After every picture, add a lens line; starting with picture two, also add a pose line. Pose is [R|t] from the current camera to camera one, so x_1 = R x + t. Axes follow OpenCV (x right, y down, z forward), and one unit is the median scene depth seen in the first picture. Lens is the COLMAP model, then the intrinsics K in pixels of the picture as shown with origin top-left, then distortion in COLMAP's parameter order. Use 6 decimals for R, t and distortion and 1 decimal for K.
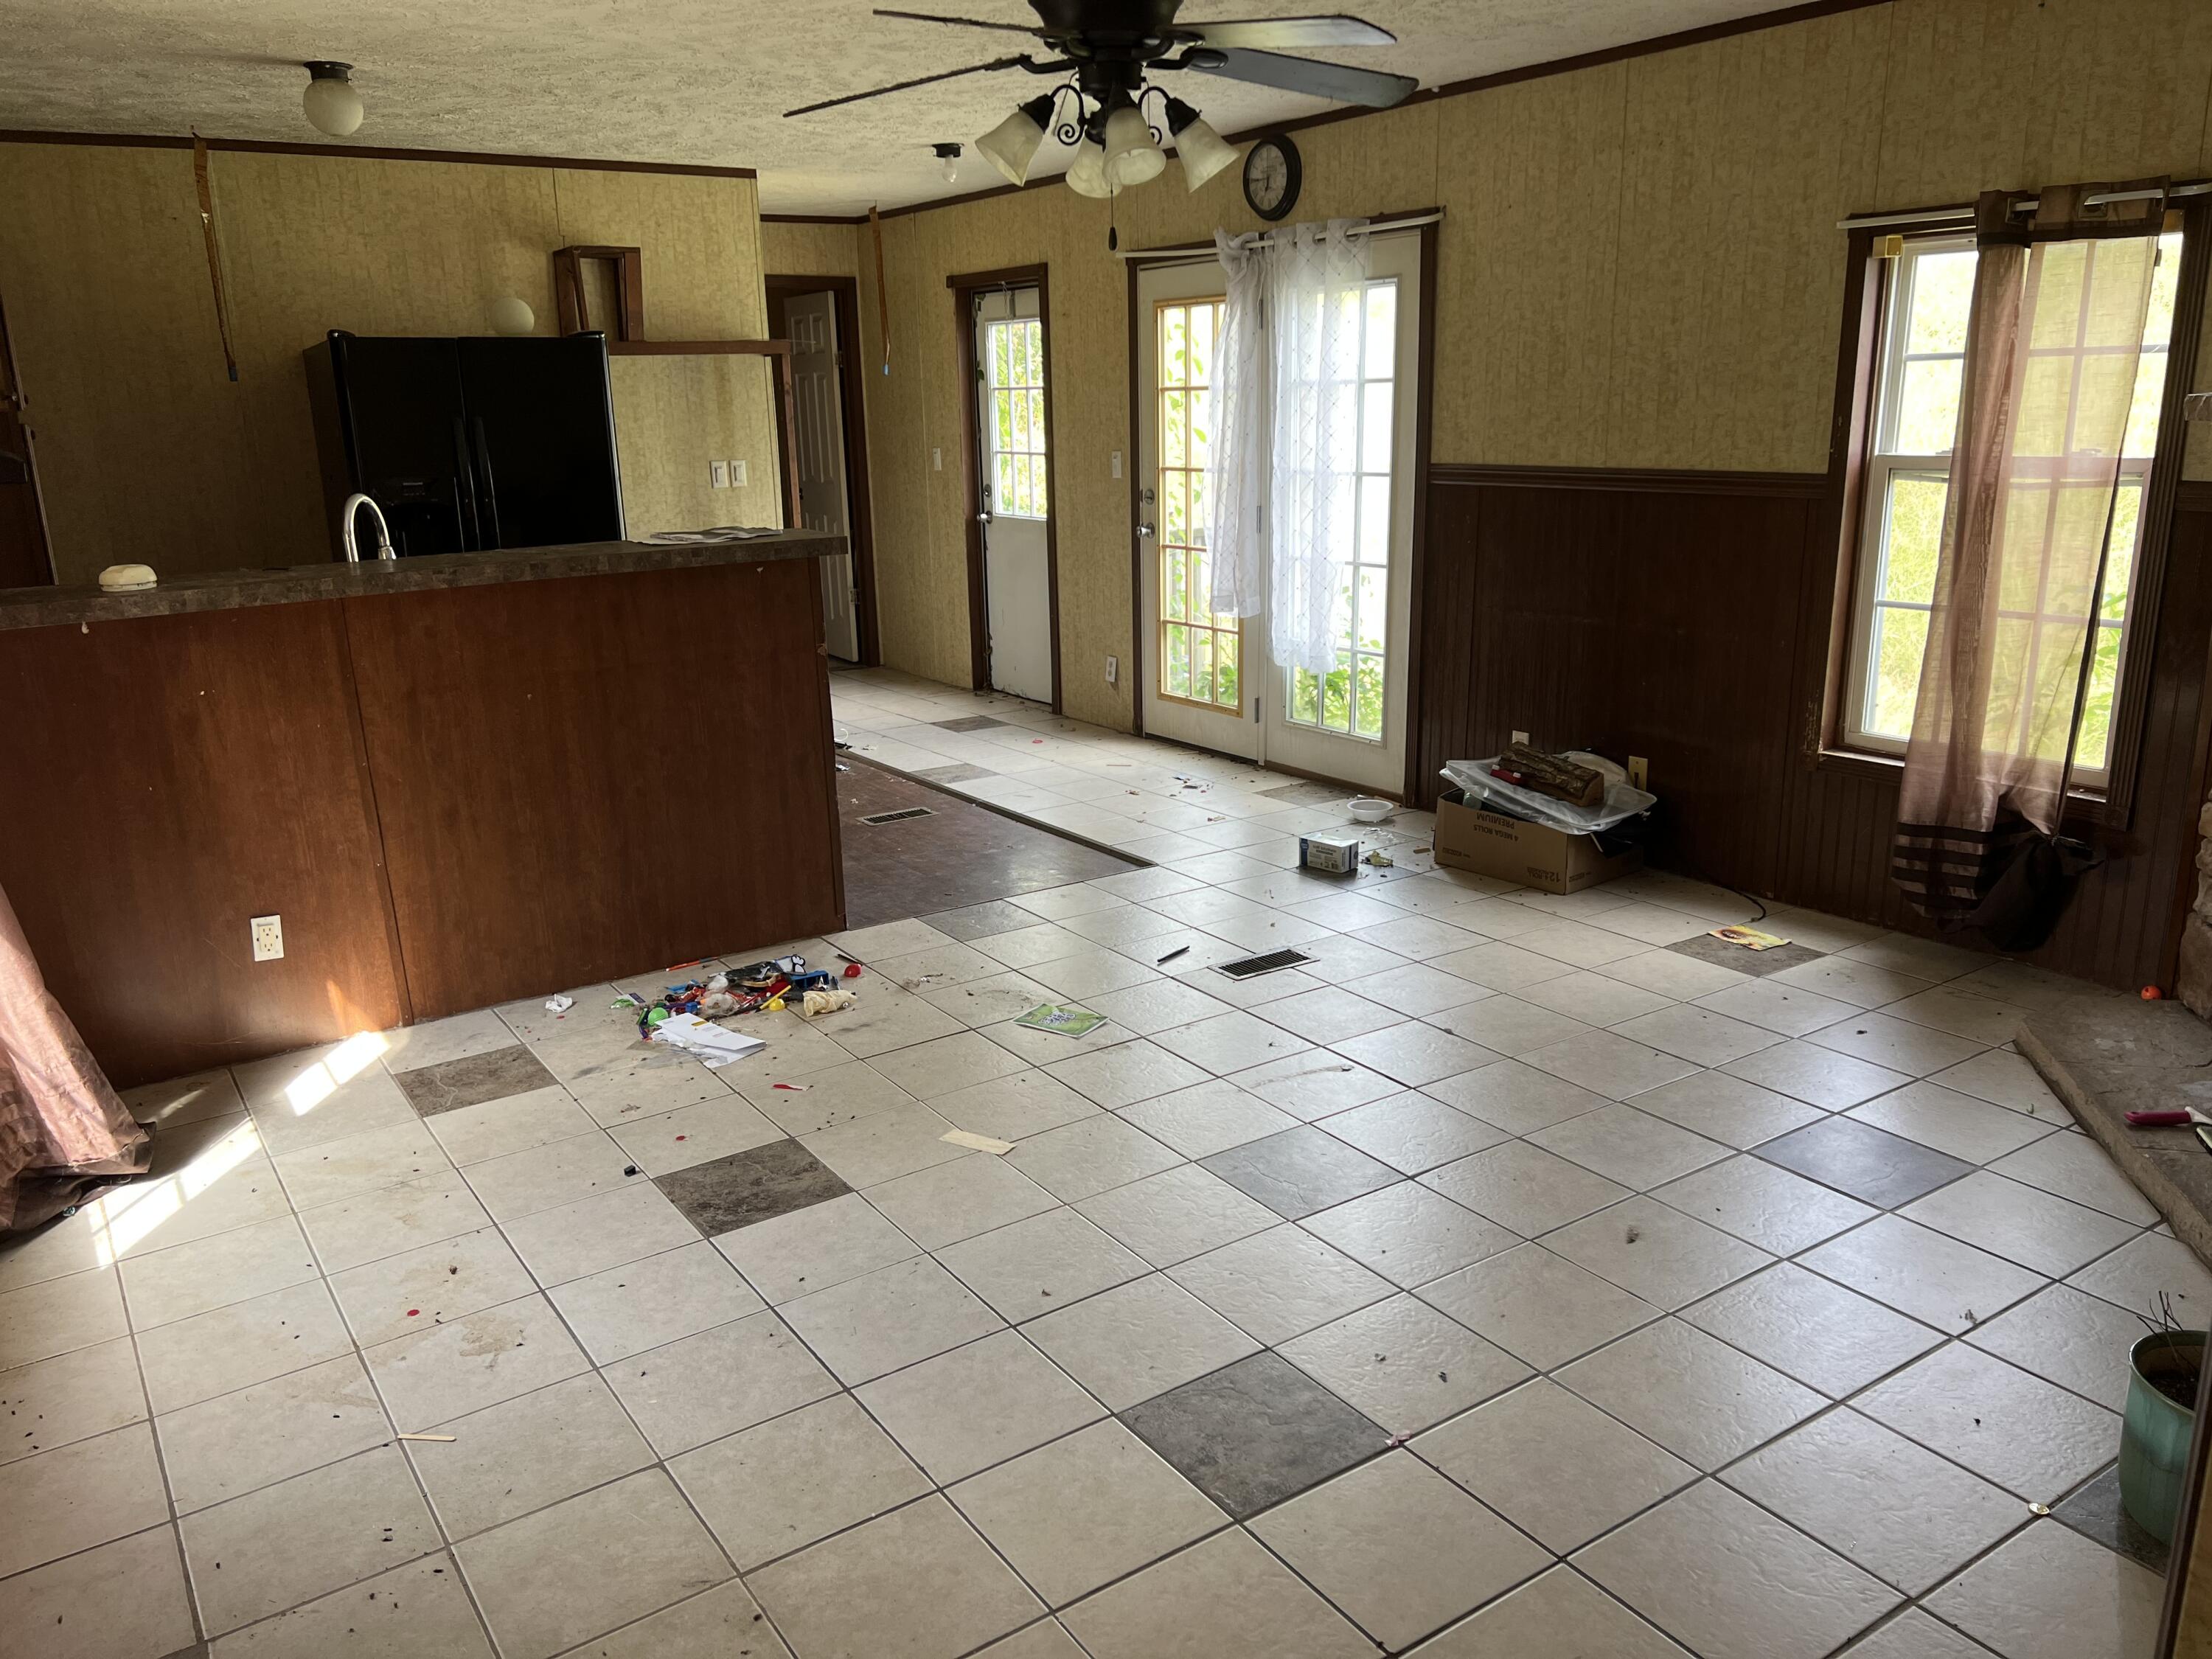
lens RADIAL K [[1660.8, 0, 1109.7], [0, 1660.8, 833.9], [0, 0, 1]] dist [0.043414, -0.048818]
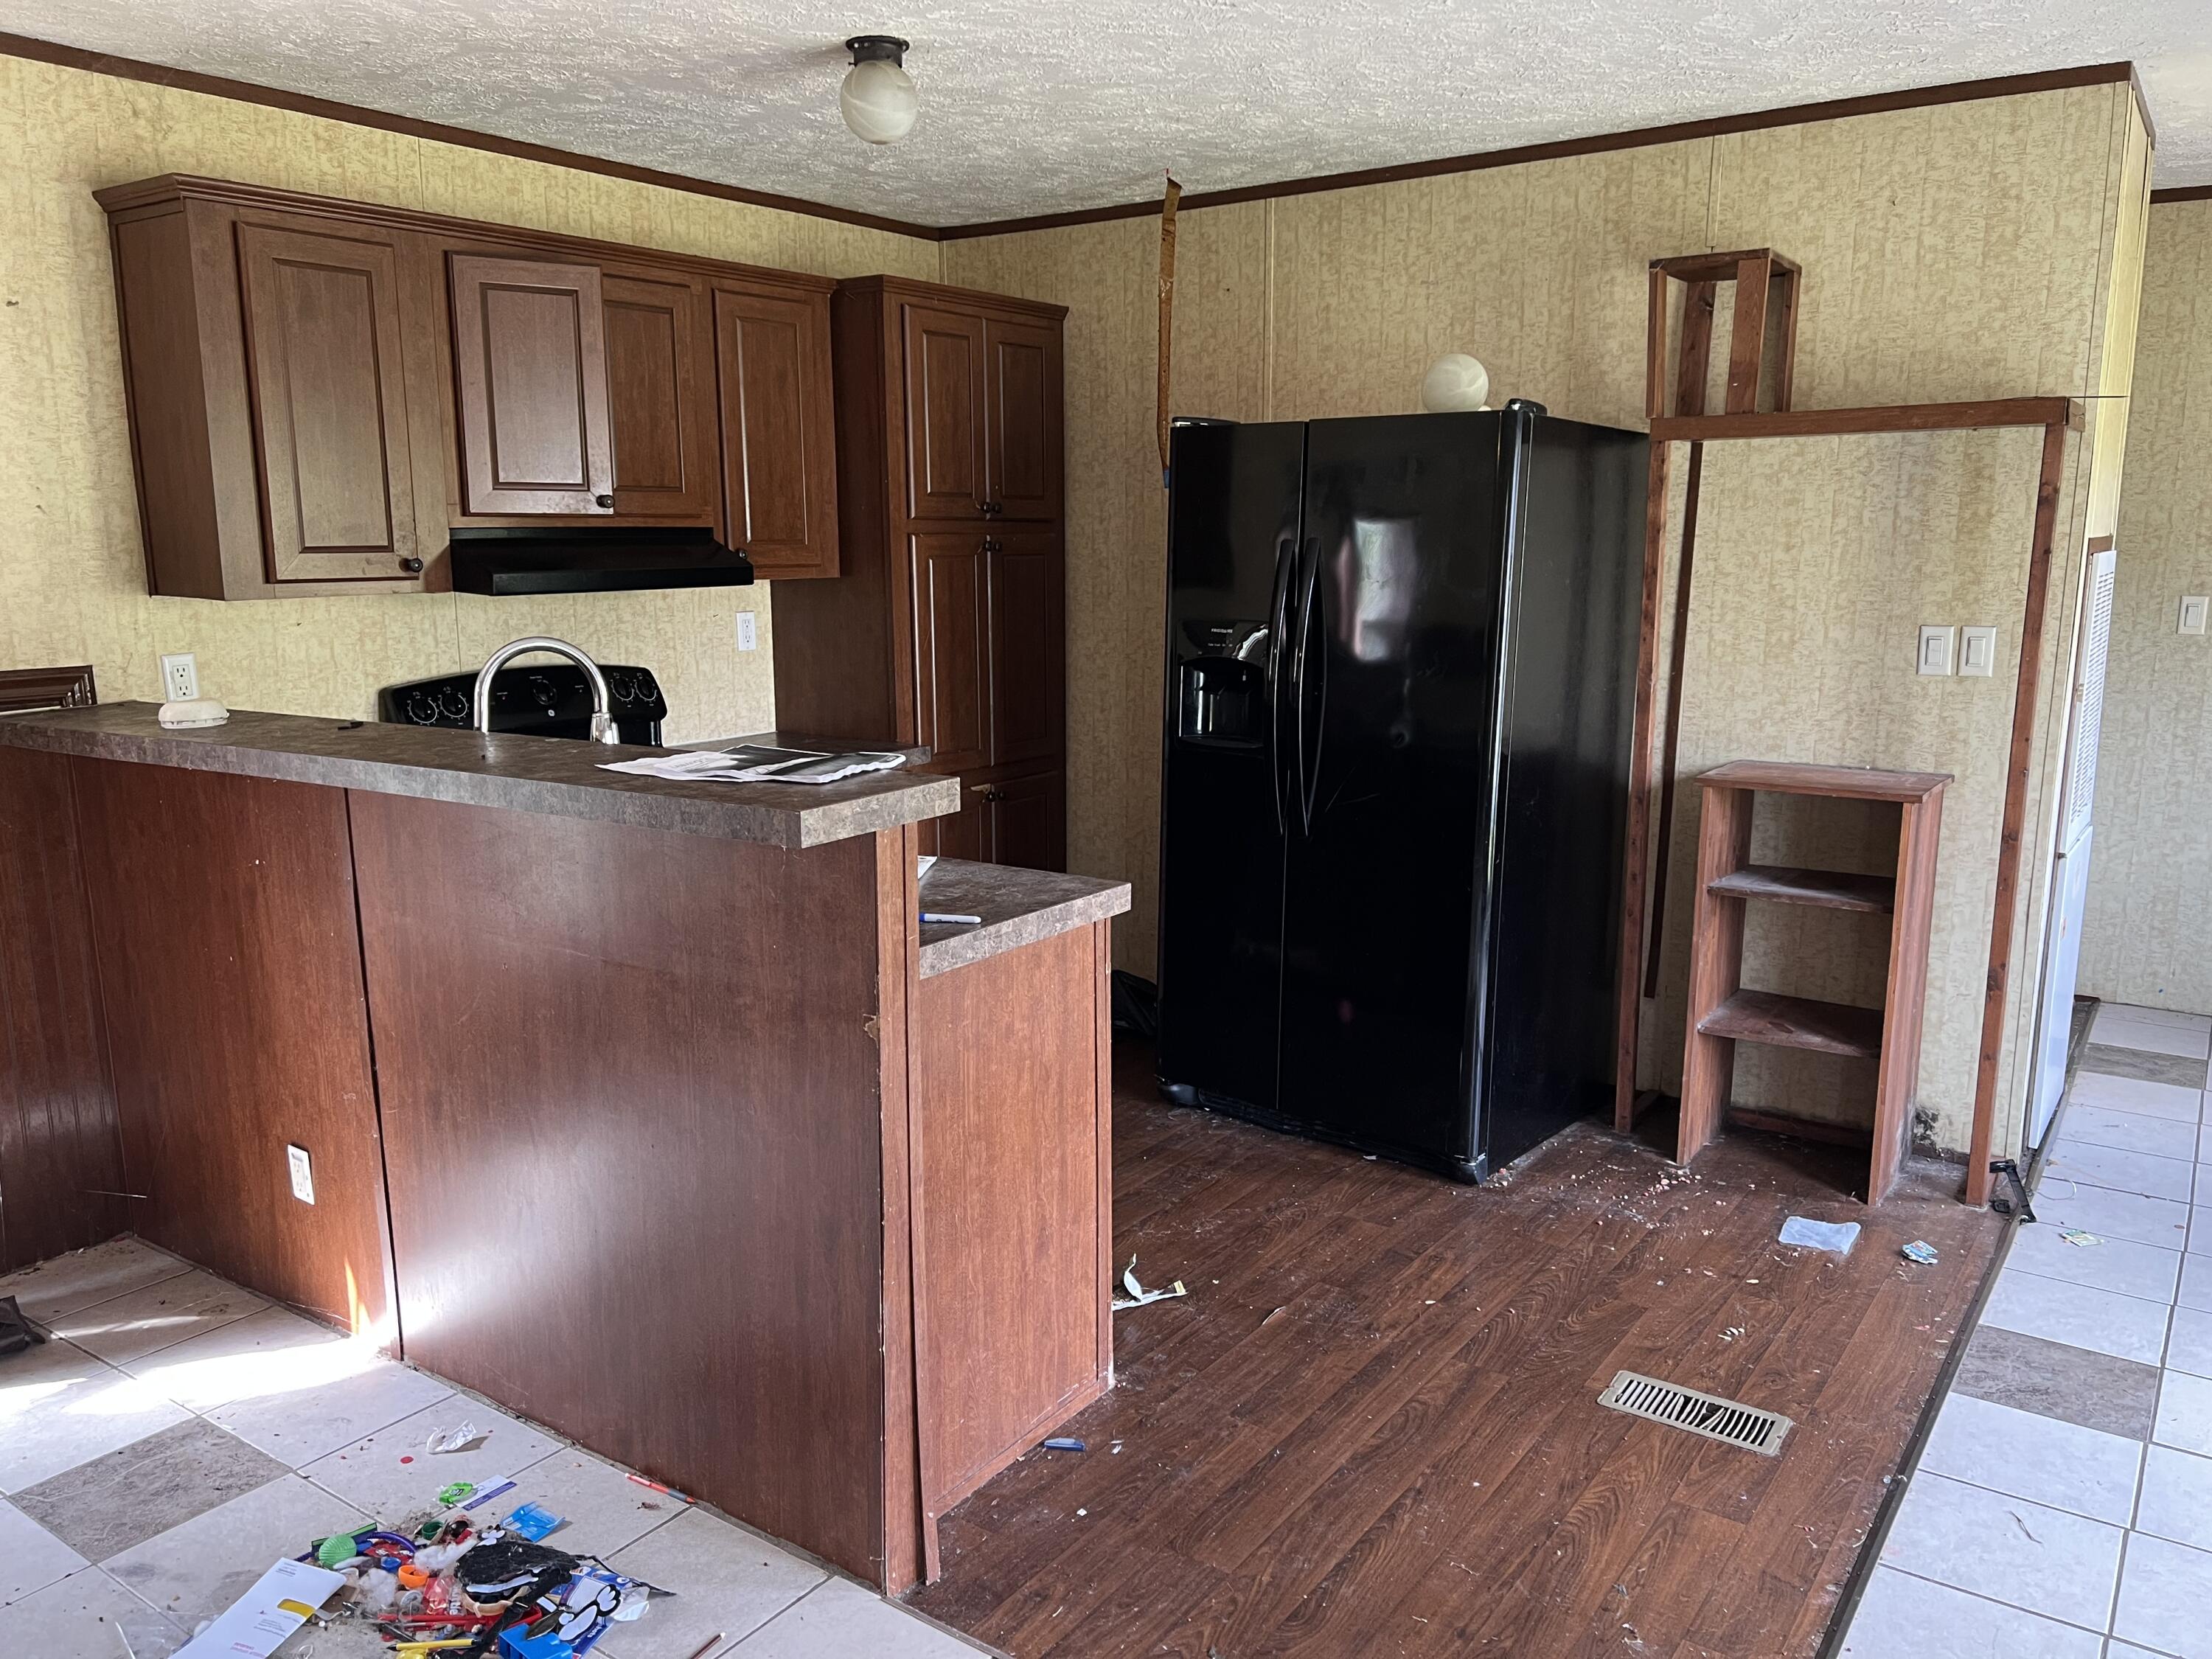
lens RADIAL K [[1660.8, 0, 1103.8], [0, 1660.8, 844.1], [0, 0, 1]] dist [0.043414, -0.048818]
pose [[0.349124, 0.194159, -0.916741, 0.199665], [-0.245533, 0.963074, 0.110466, -0.165762], [0.904337, 0.186524, 0.383904, 0.623502]]
